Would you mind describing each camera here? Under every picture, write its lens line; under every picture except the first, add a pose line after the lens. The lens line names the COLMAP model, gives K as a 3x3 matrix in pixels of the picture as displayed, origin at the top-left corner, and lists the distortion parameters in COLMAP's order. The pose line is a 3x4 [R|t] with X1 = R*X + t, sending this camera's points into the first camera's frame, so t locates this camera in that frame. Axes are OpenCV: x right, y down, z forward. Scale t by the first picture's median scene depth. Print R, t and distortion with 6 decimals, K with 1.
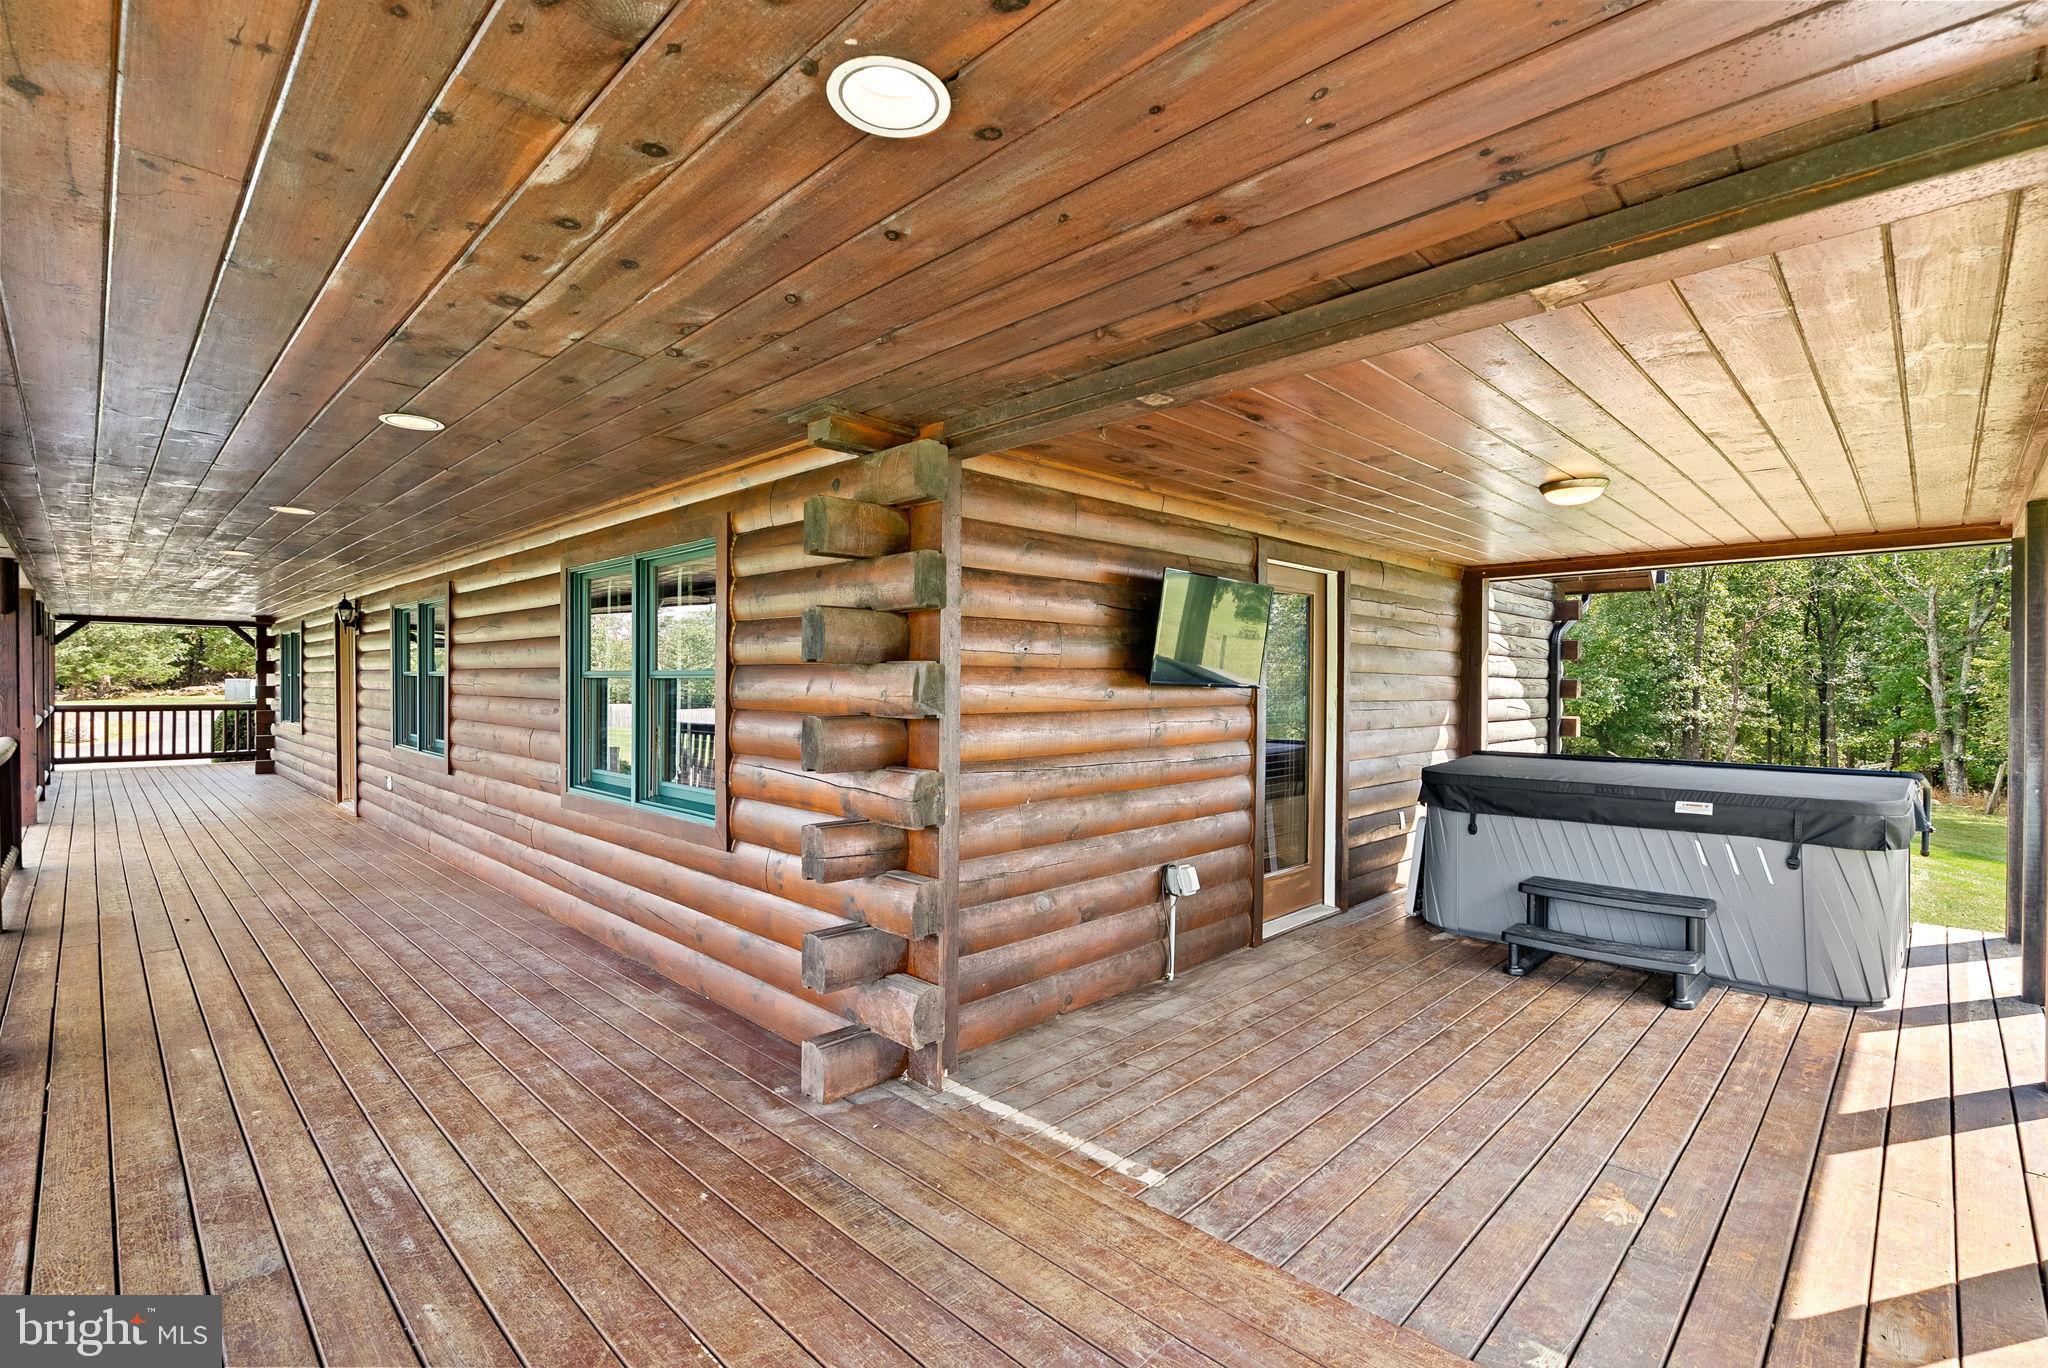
lens RADIAL K [[933.2, 0, 1034.9], [0, 933.2, 682.6], [0, 0, 1]] dist [-0.004005, 0.002516]
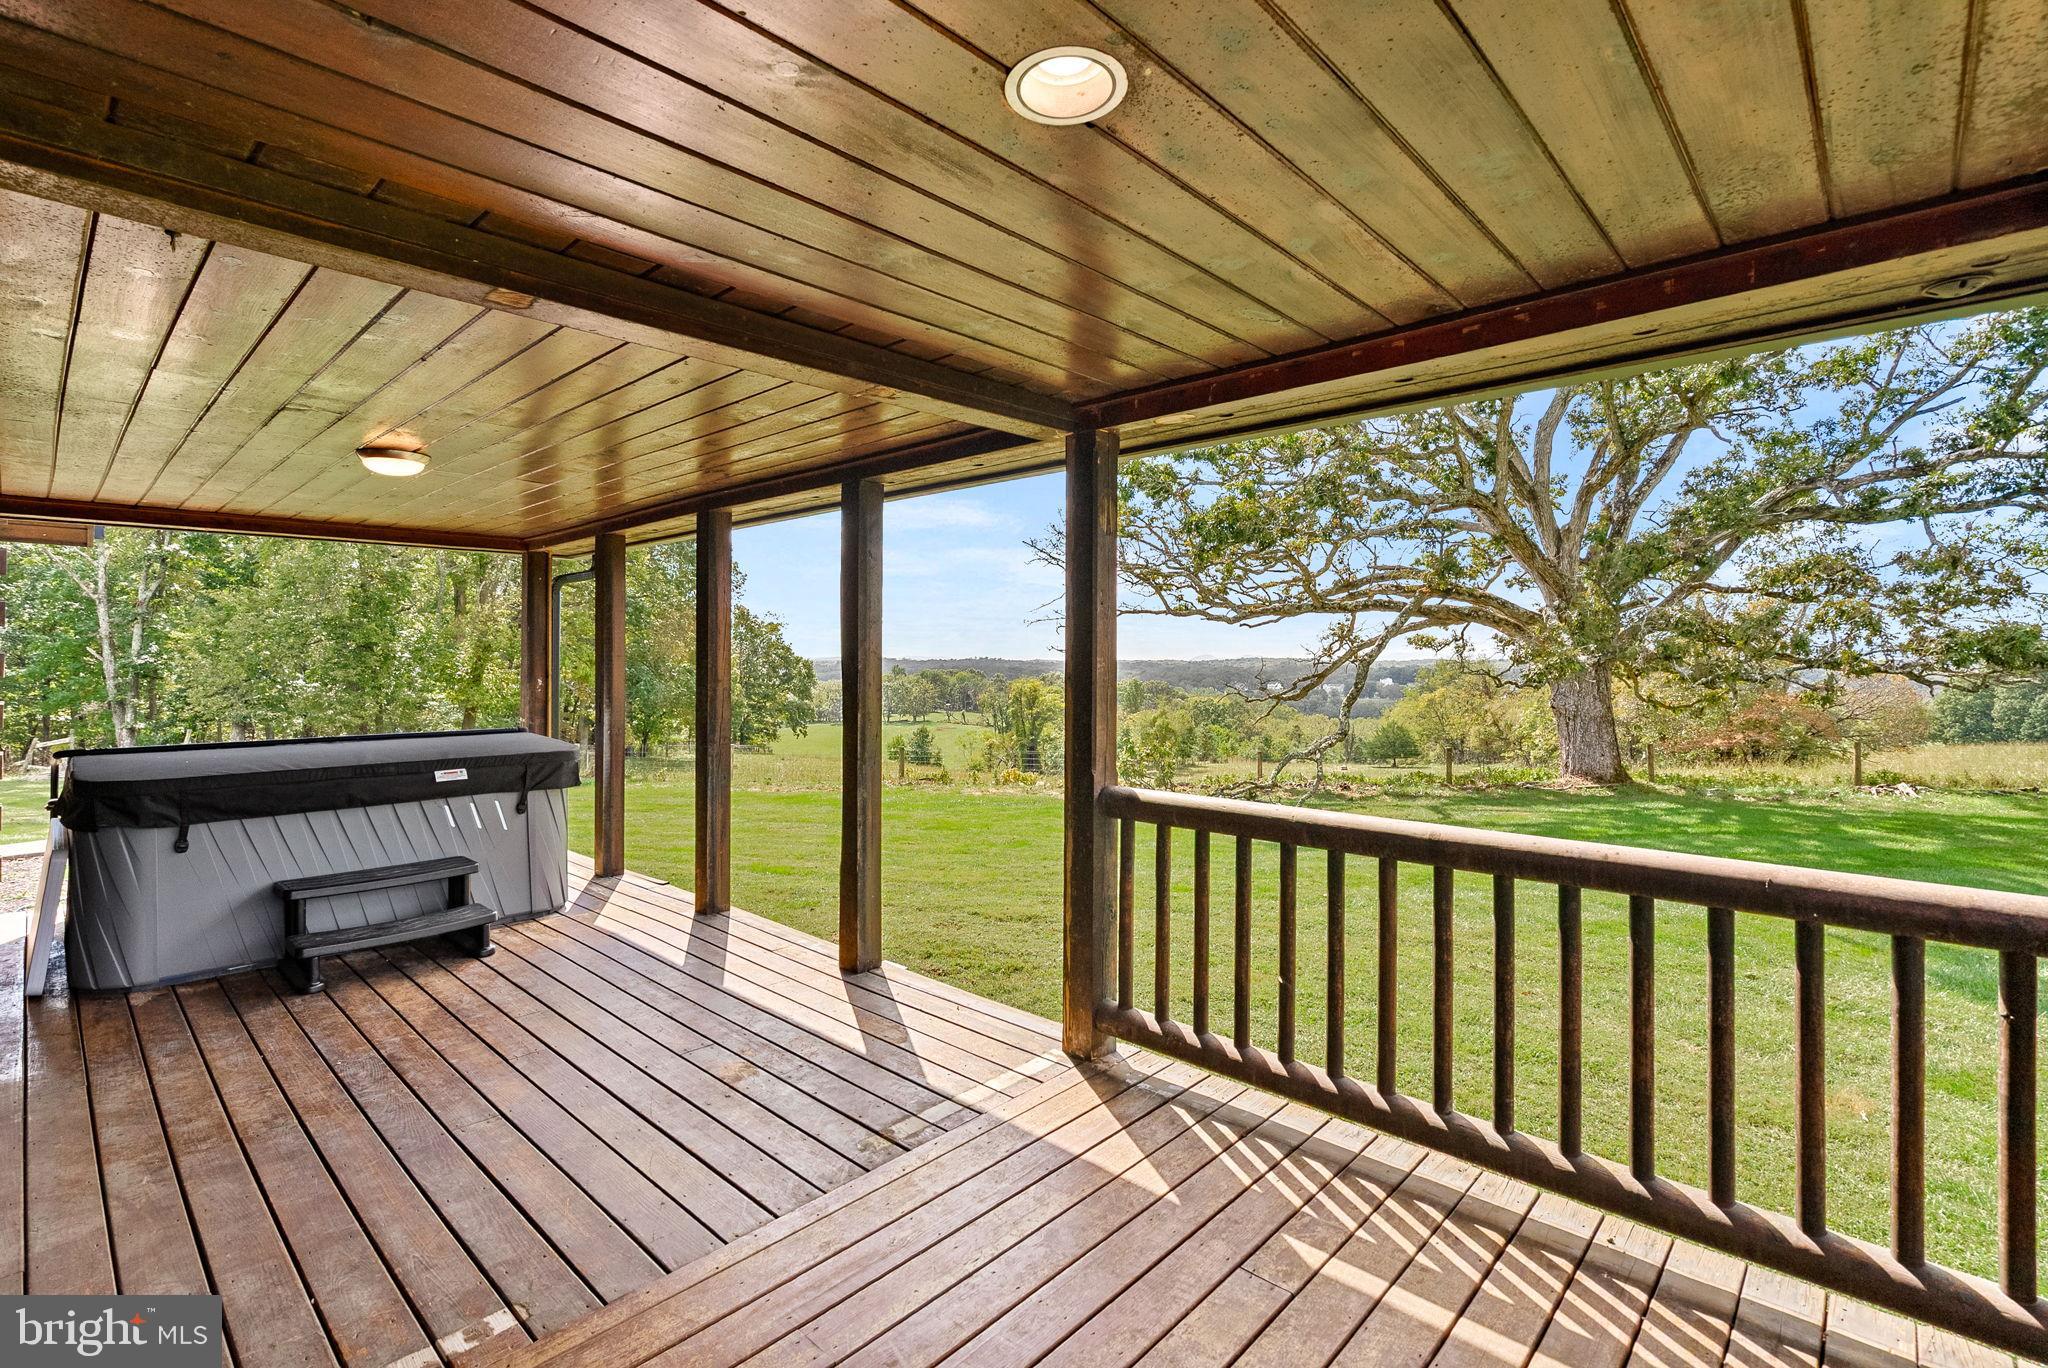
lens RADIAL K [[933.2, 0, 1016.9], [0, 933.2, 662.5], [0, 0, 1]] dist [-0.004005, 0.002516]
pose [[-0.008439, -0.009889, 0.999915, -0.373318], [-0.001019, 0.999951, 0.009881, -0.007813], [-0.999964, -0.000935, -0.008449, 0.346132]]
